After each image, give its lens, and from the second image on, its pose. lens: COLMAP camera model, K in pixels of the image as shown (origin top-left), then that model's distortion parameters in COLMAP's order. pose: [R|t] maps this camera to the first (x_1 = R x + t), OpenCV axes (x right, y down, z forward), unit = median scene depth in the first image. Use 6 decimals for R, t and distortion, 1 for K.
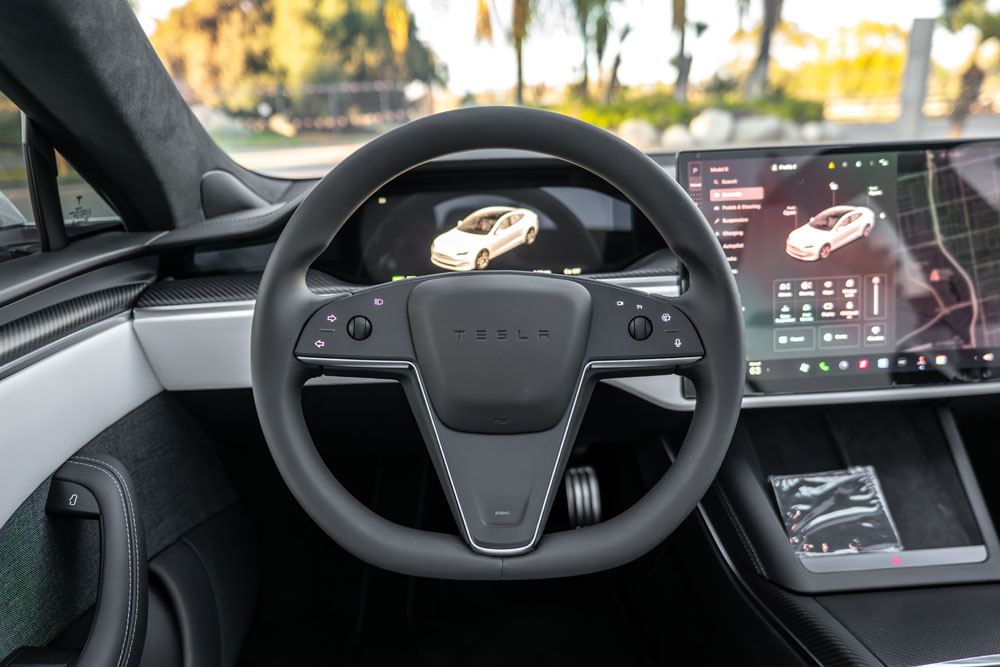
lens RADIAL K [[689.0, 0, 502.3], [0, 689.0, 338.0], [0, 0, 1]] dist [-0.006217, -0.000352]
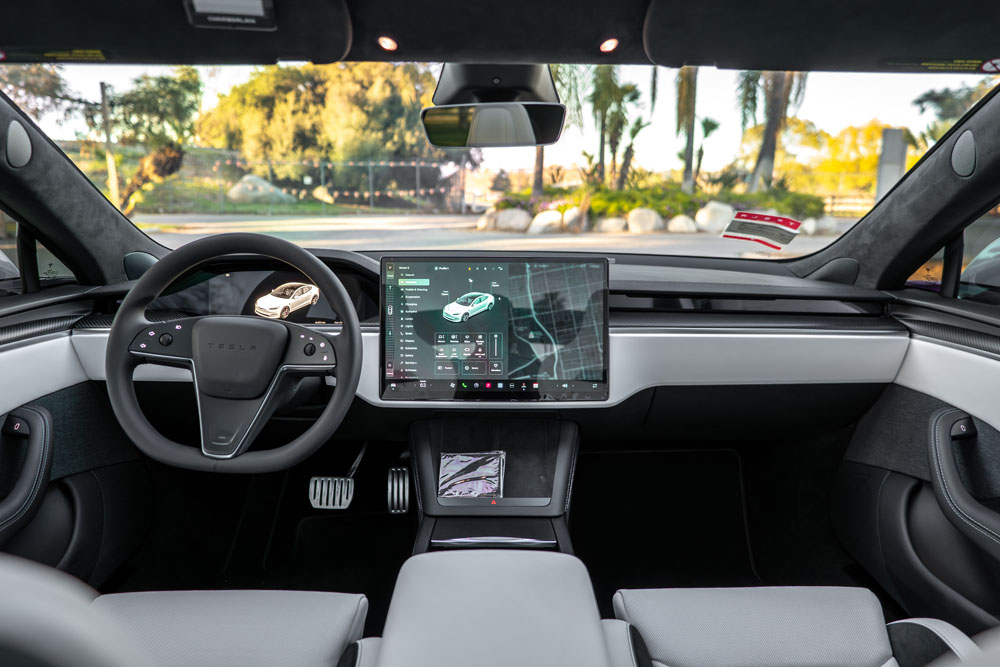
lens RADIAL K [[668.5, 0, 502.4], [0, 668.5, 337.4], [0, 0, 1]] dist [-0.009671, 0.002181]
pose [[0.997765, 0.055252, -0.037581, 0.619682], [-0.058735, 0.993357, -0.098950, 0.082057], [0.031864, 0.100936, 0.994383, -0.645226]]
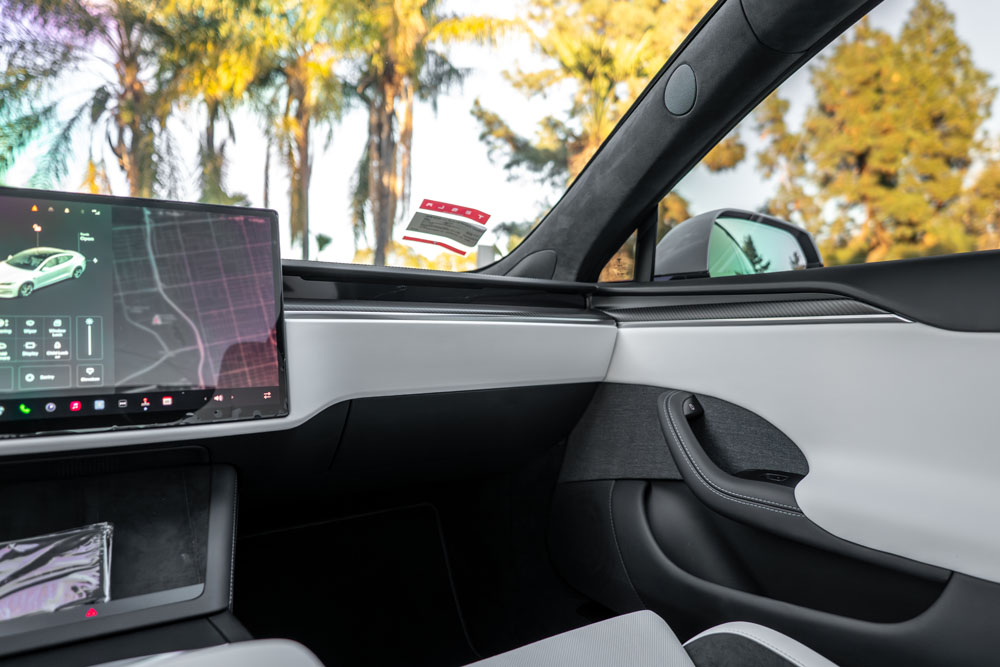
lens RADIAL K [[668.5, 0, 502.4], [0, 668.5, 337.4], [0, 0, 1]] dist [-0.009671, 0.002181]
pose [[0.873154, 0.031721, 0.486411, 0.595265], [0.107454, 0.960806, -0.255548, 0.250888], [-0.475453, 0.275400, 0.835524, -0.092883]]
